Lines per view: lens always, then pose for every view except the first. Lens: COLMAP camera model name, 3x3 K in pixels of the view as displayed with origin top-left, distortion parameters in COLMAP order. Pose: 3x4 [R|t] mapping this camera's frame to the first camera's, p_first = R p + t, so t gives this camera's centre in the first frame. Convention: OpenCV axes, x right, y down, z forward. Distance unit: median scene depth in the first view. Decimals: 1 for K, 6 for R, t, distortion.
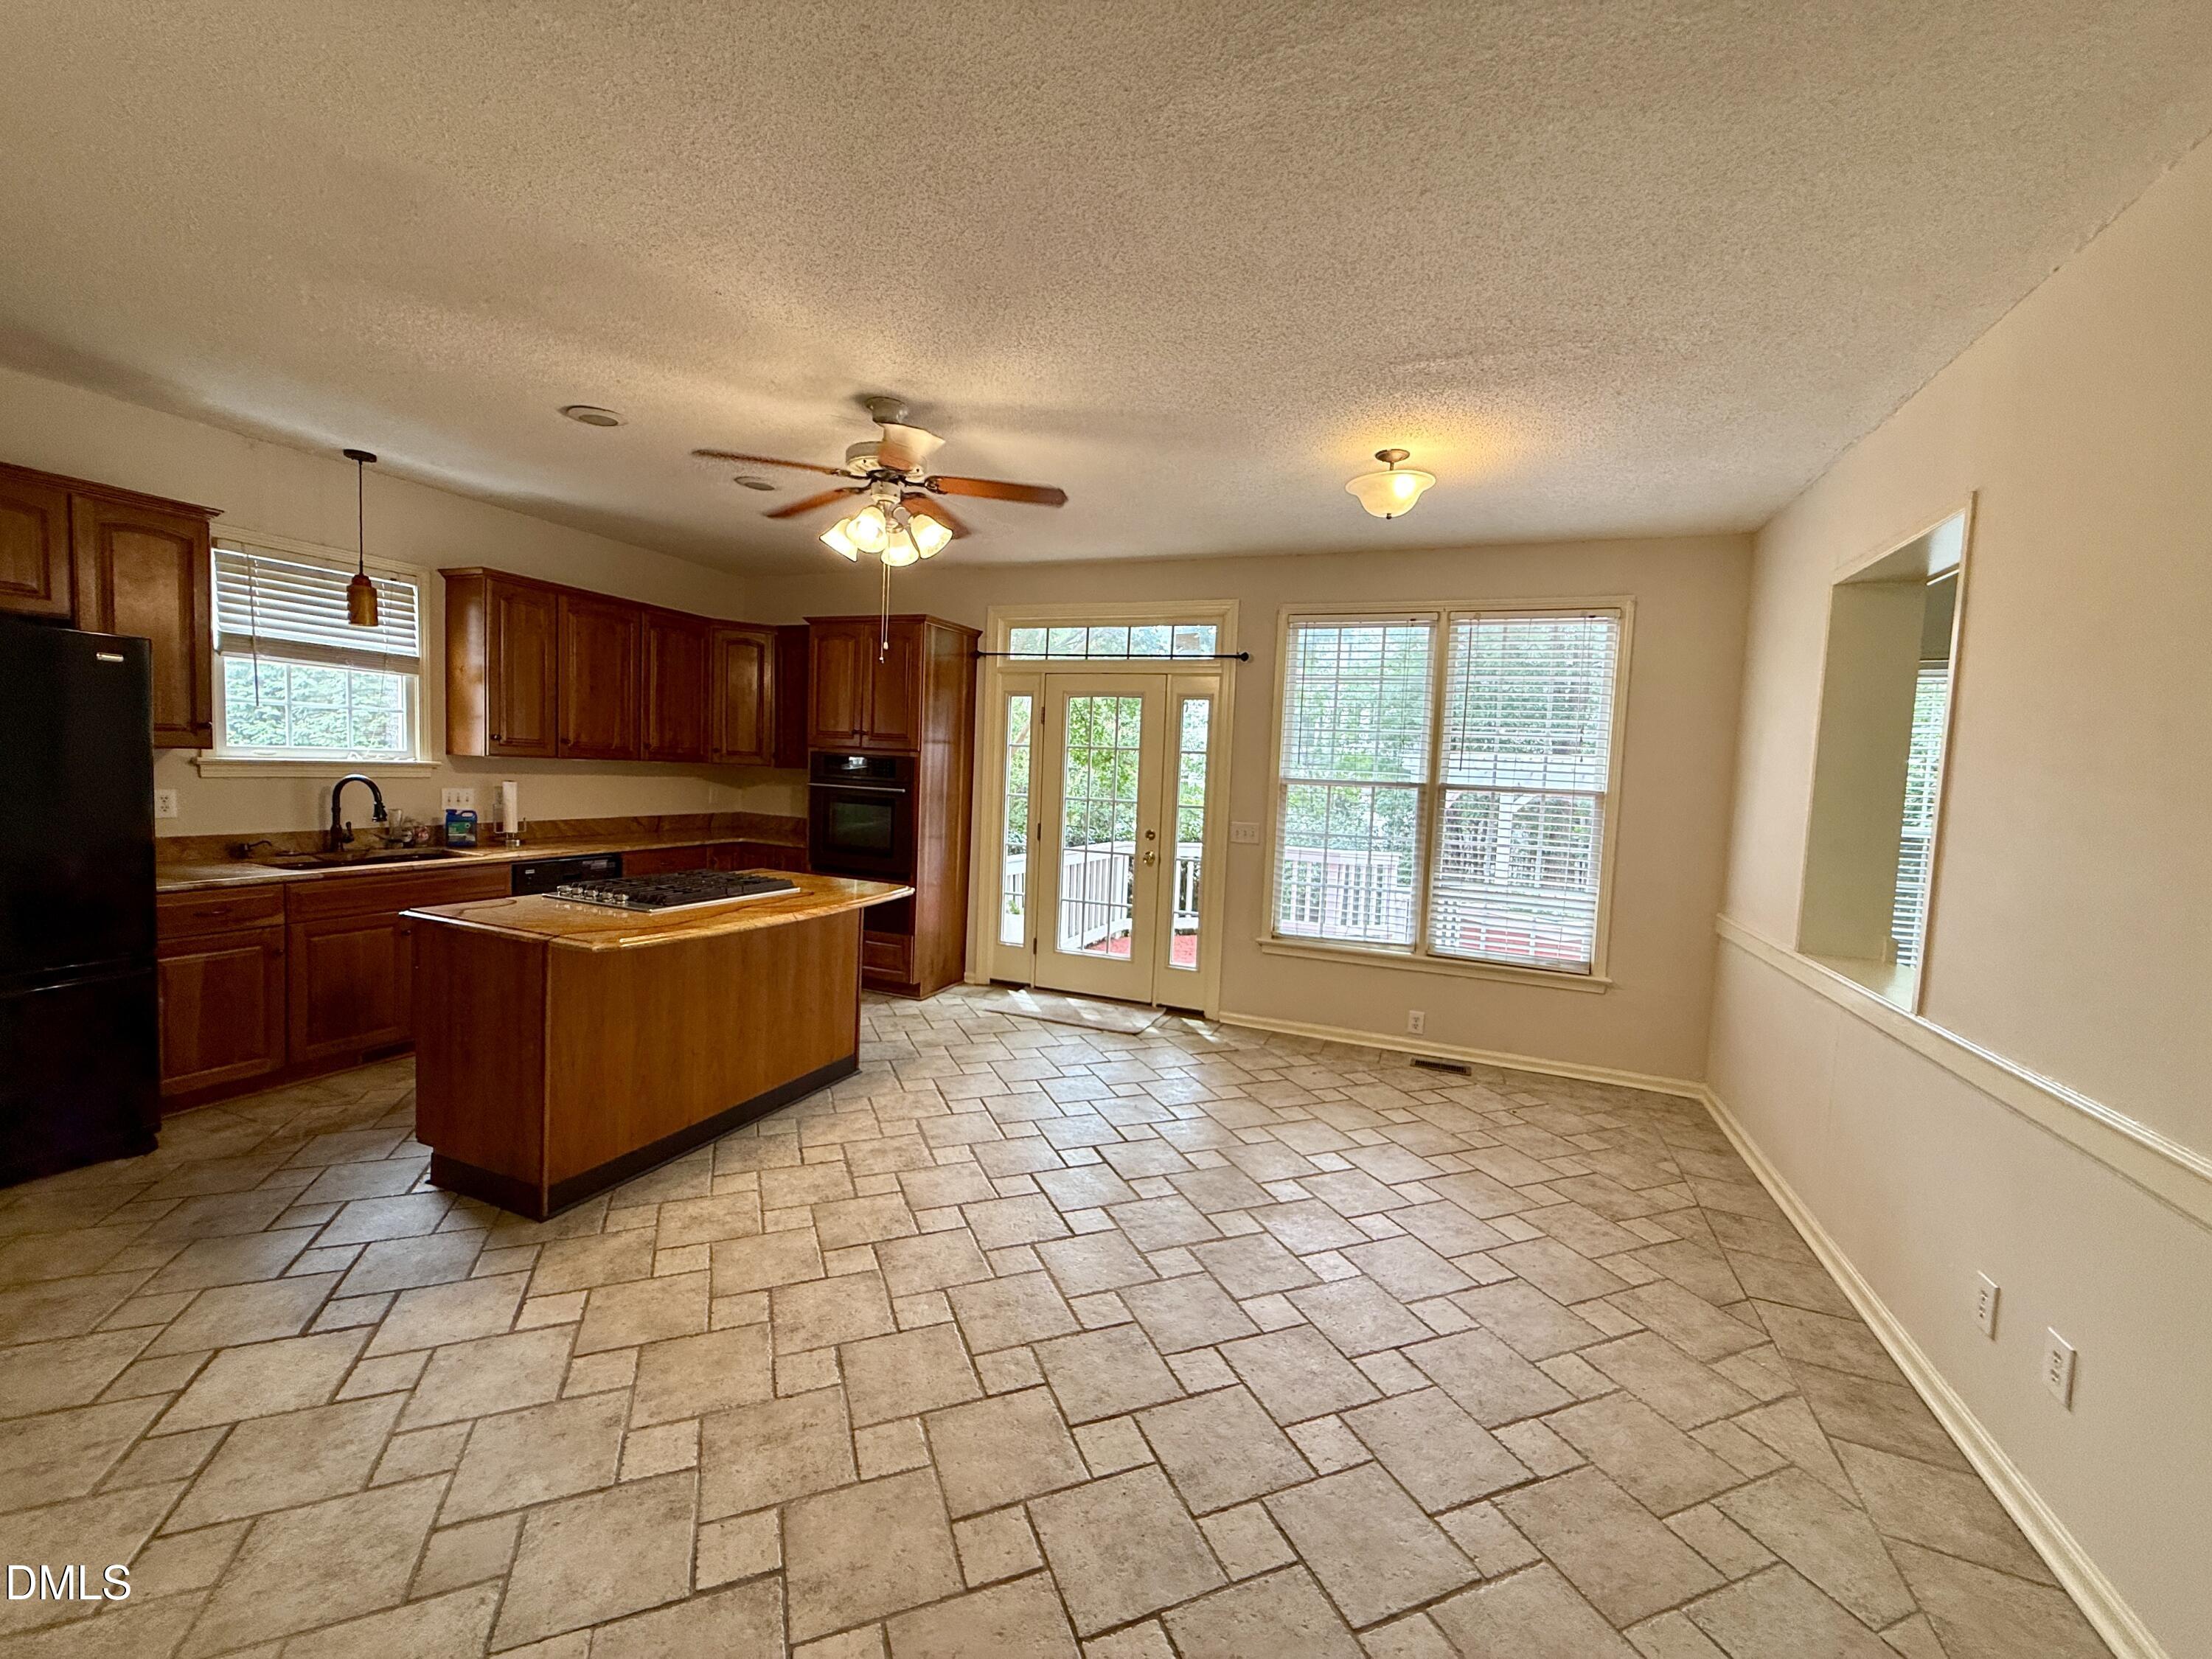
lens RADIAL K [[886.1, 0, 1106.8], [0, 886.1, 828.4], [0, 0, 1]] dist [0.000105, 0.000798]
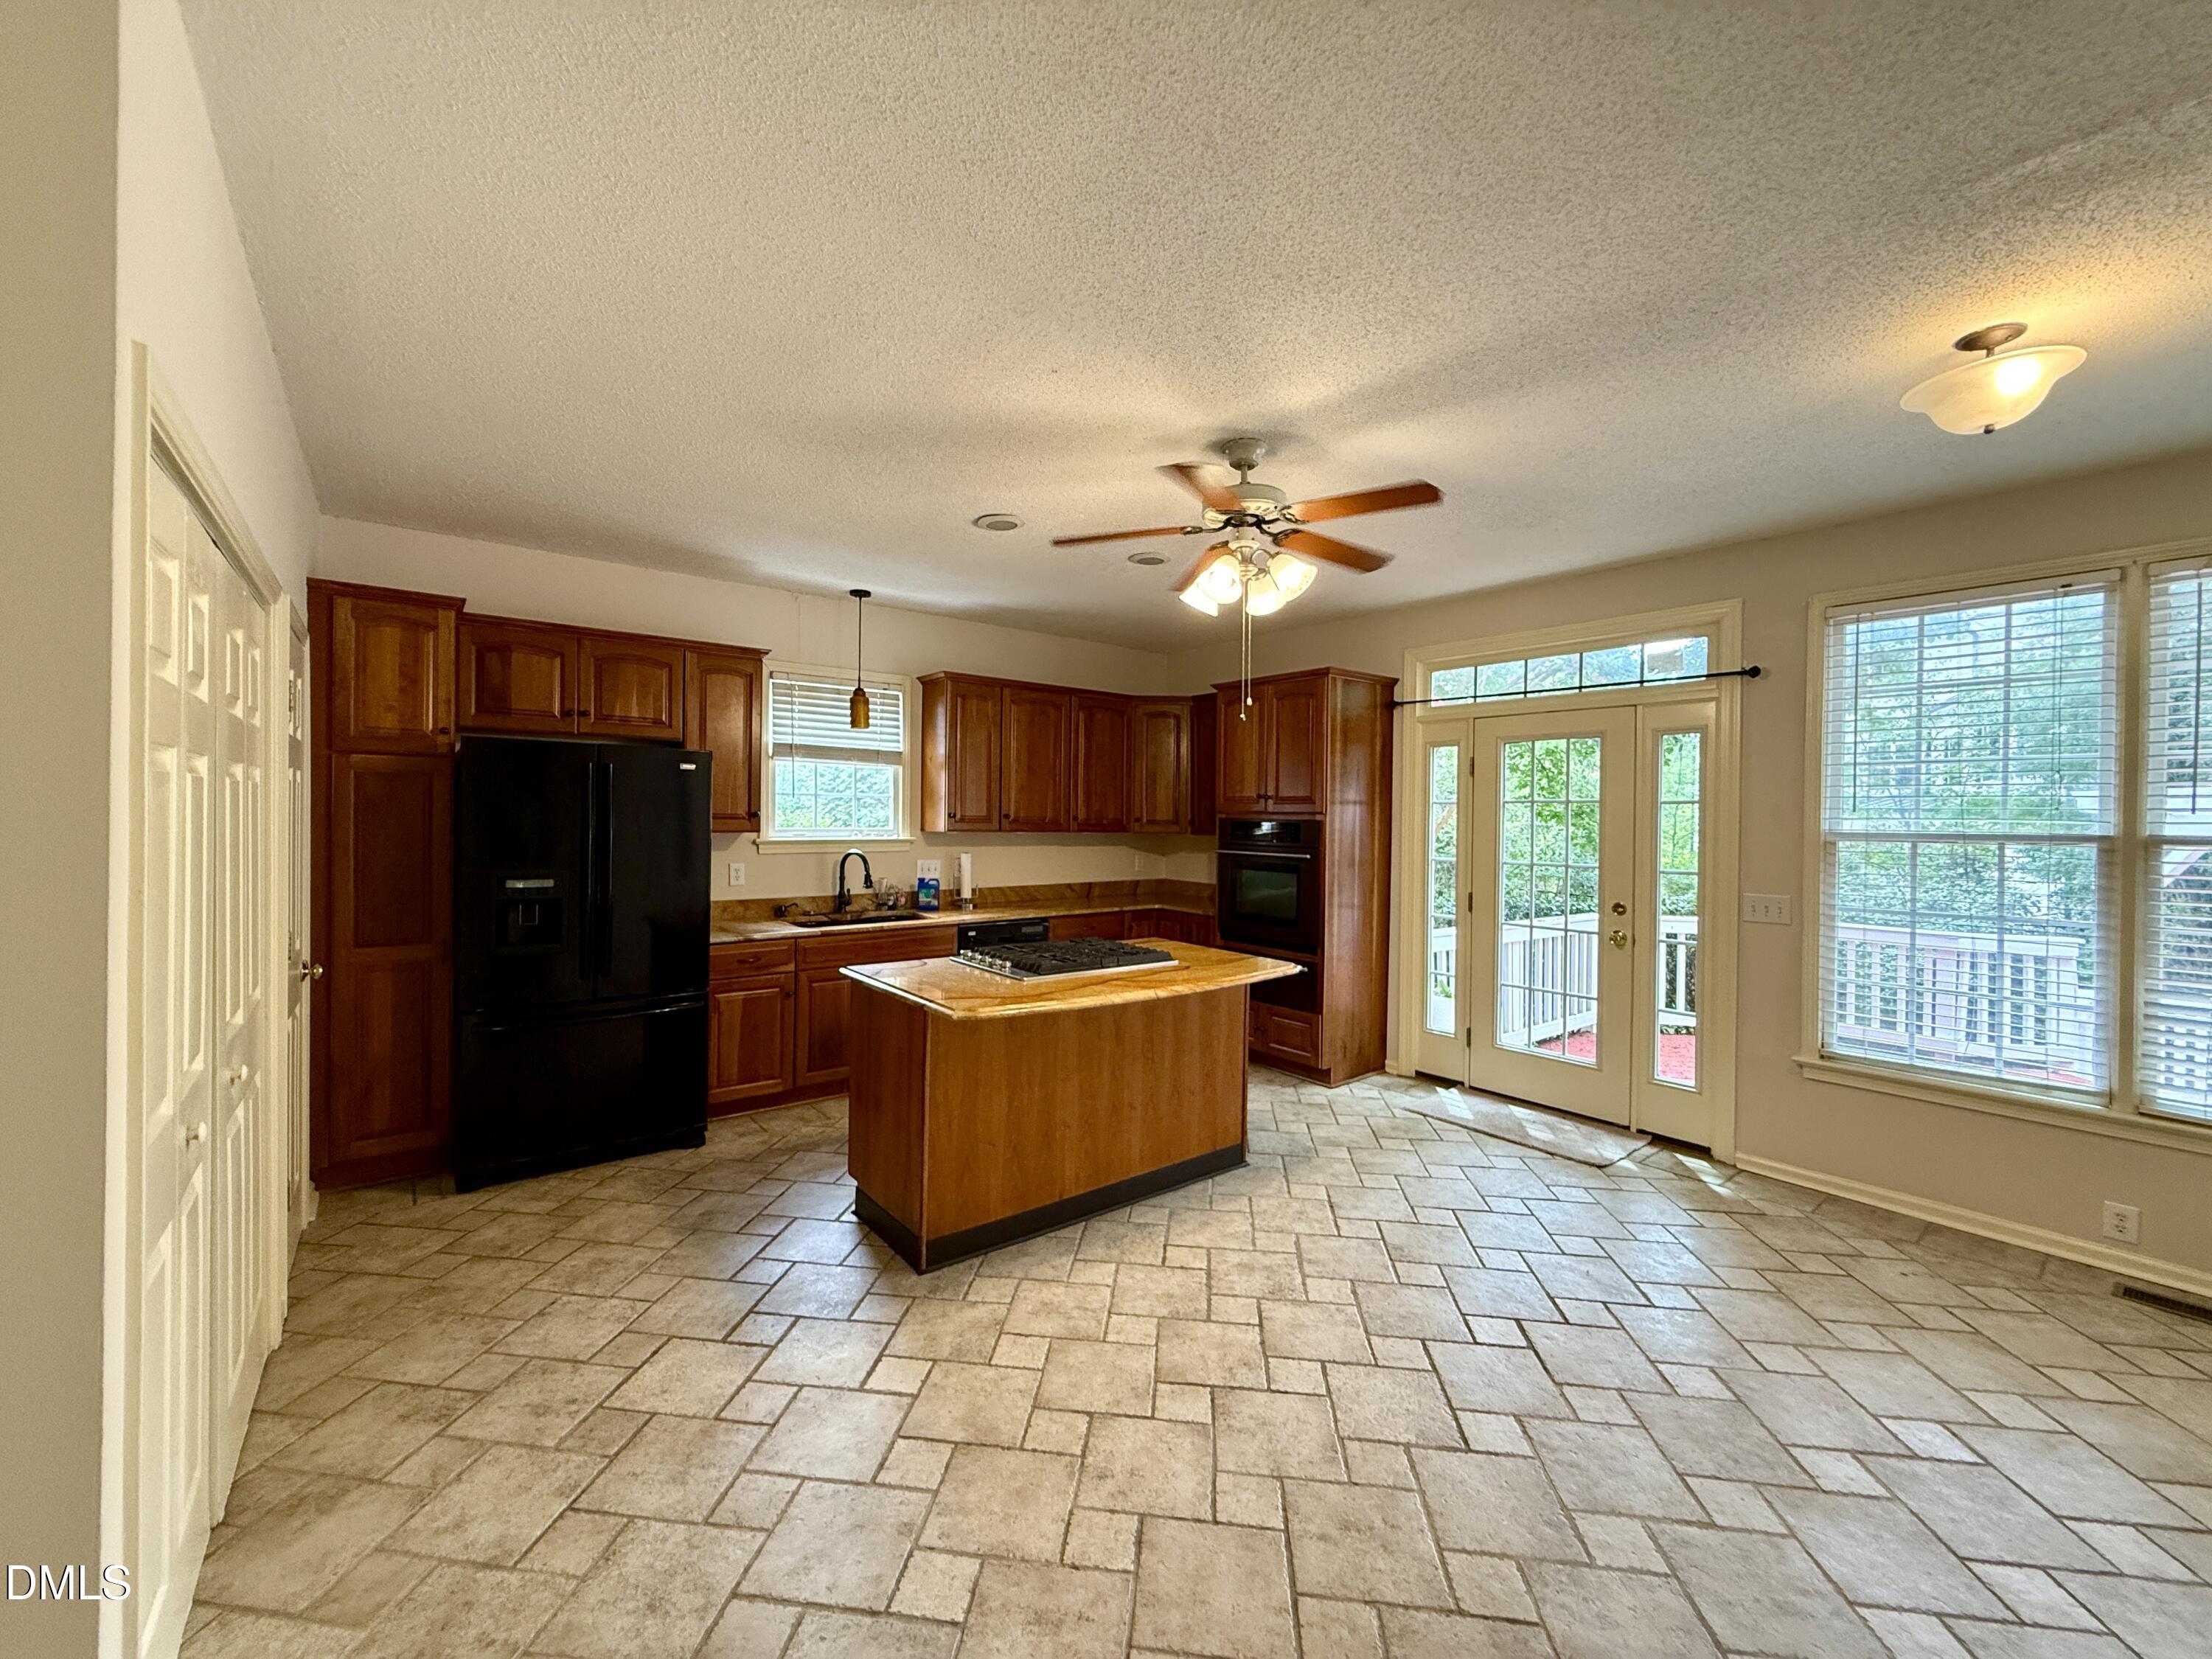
lens RADIAL K [[886.1, 0, 1099.9], [0, 886.1, 825.0], [0, 0, 1]] dist [0.000105, 0.000798]
pose [[0.867509, -0.029909, -0.496522, 0.060311], [-0.007421, 0.997301, -0.073041, -0.008292], [0.497367, 0.067049, 0.864945, 0.118220]]
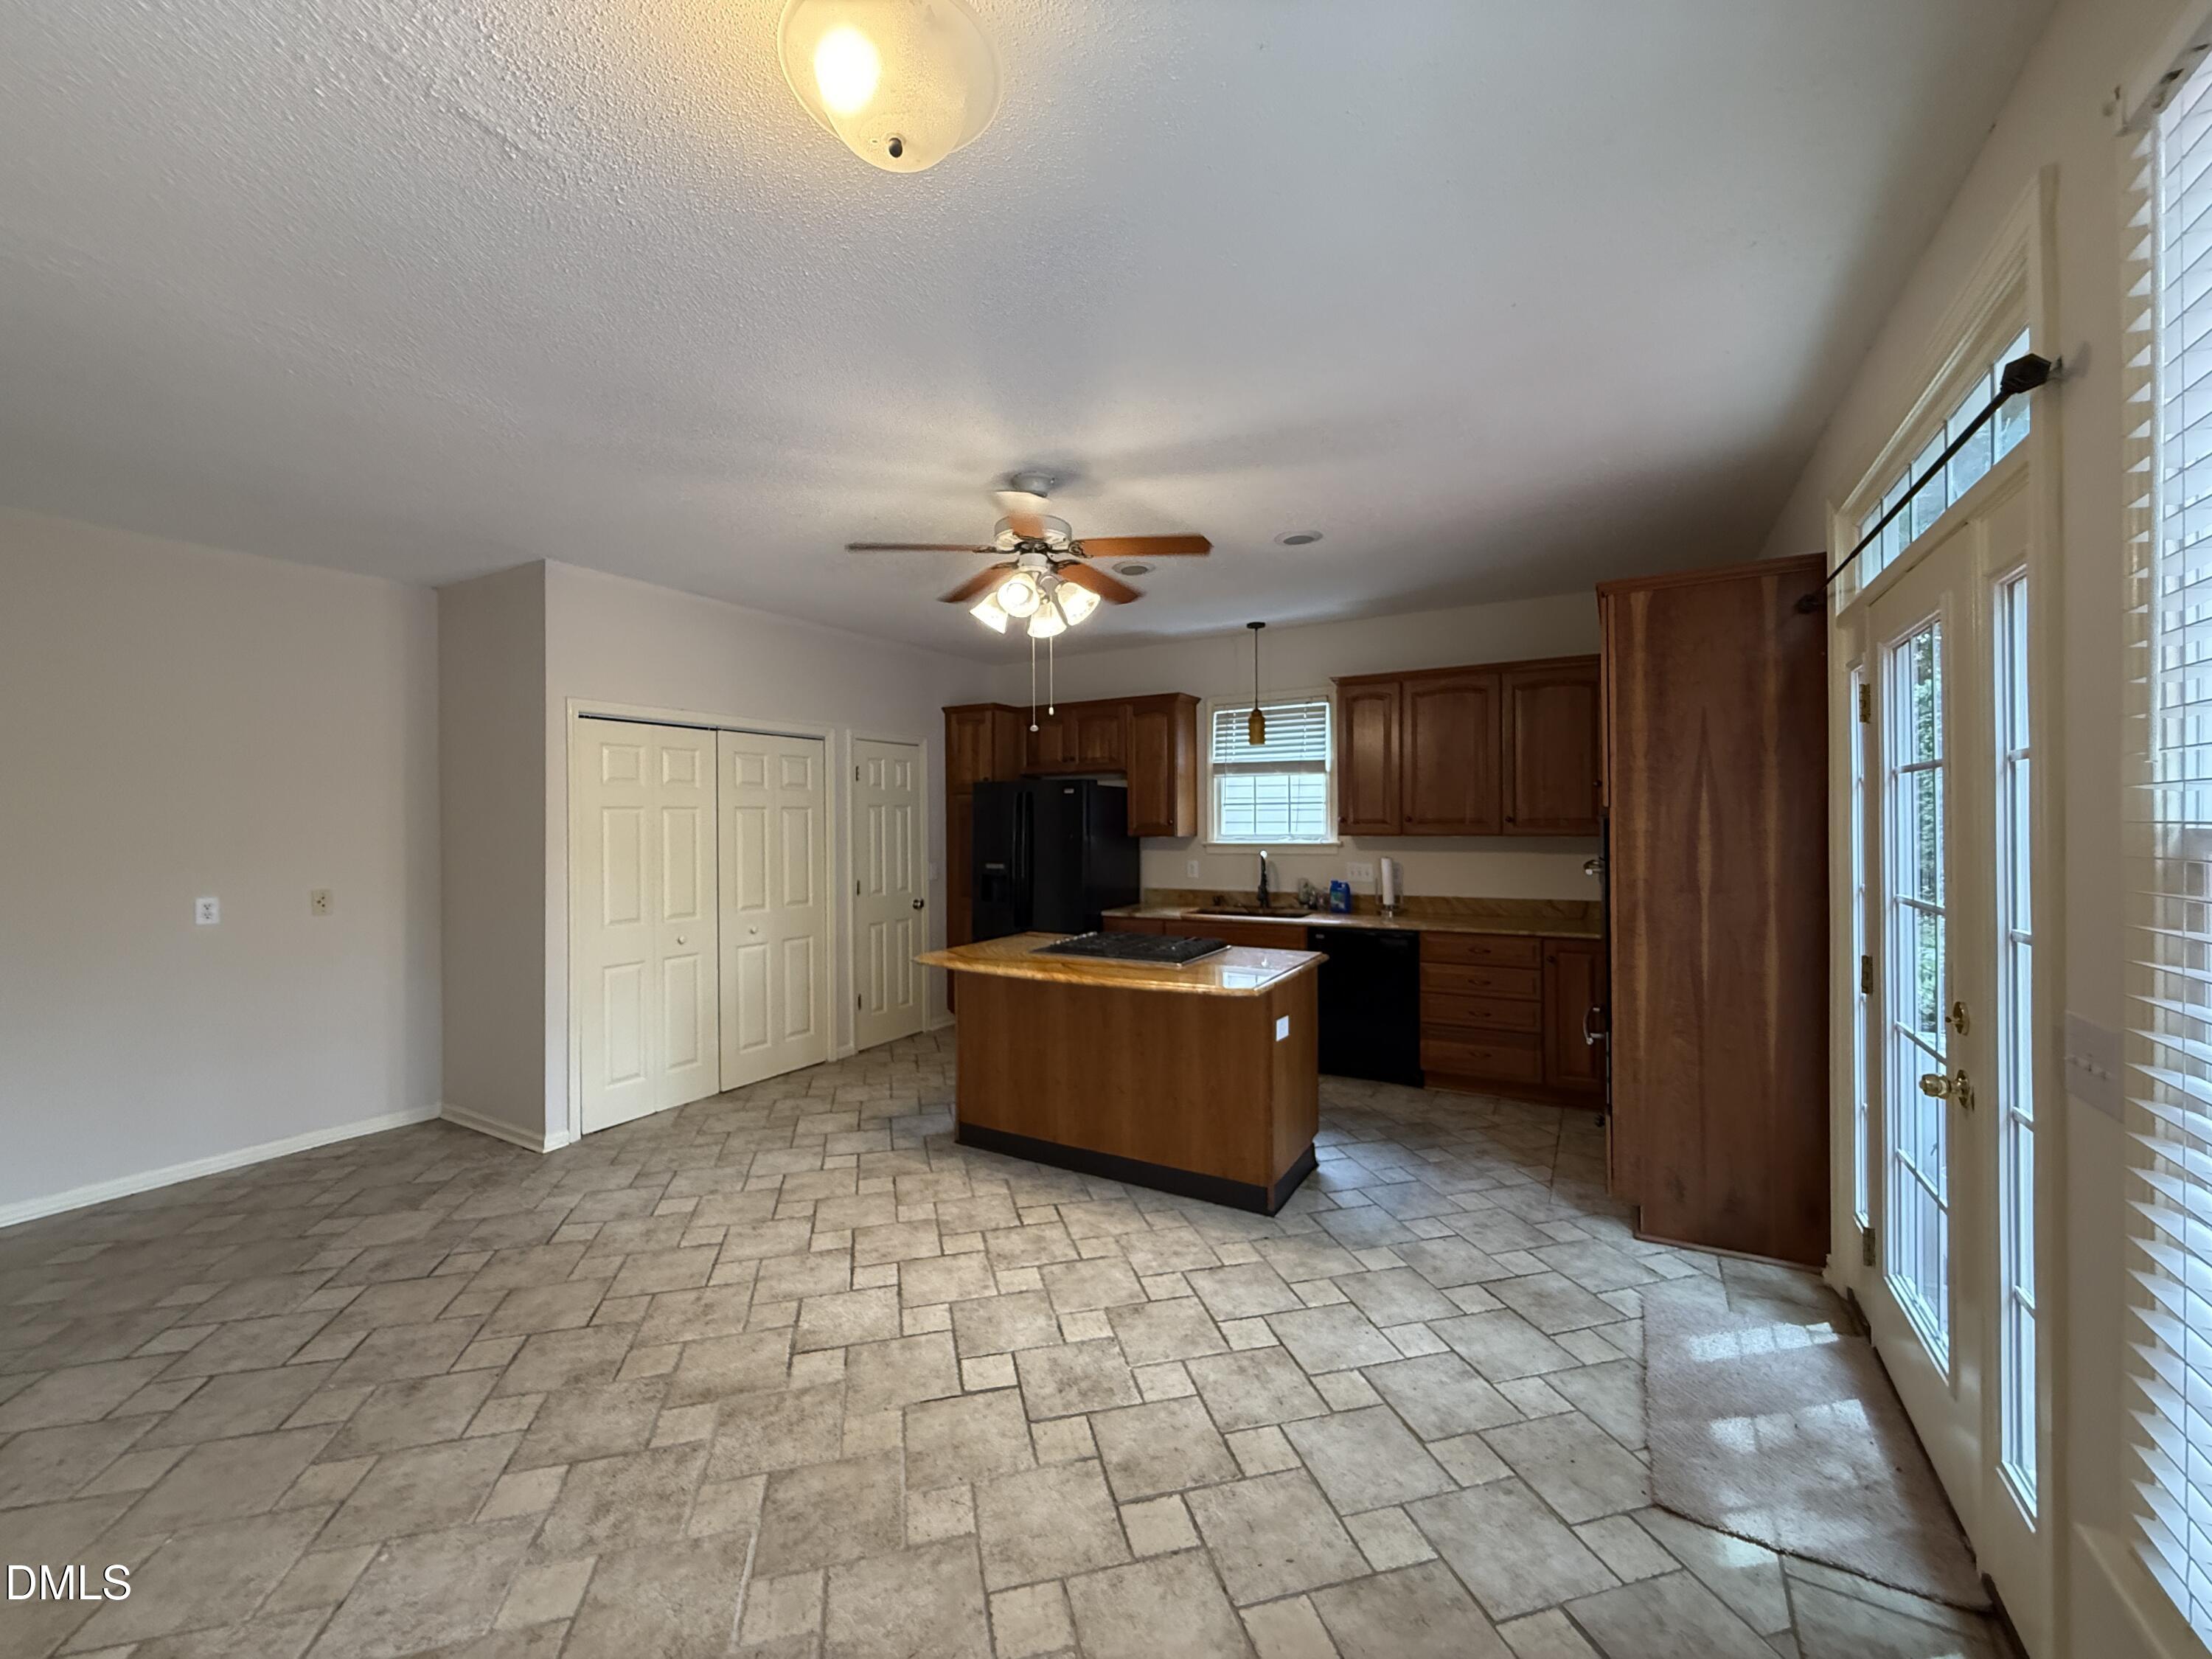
lens RADIAL K [[886.1, 0, 1096.1], [0, 886.1, 827.8], [0, 0, 1]] dist [0.000105, 0.000798]
pose [[-0.156263, -0.037743, -0.986994, 0.603480], [-0.065178, 0.997486, -0.027825, -0.046179], [0.985563, 0.059982, -0.158330, 1.043365]]
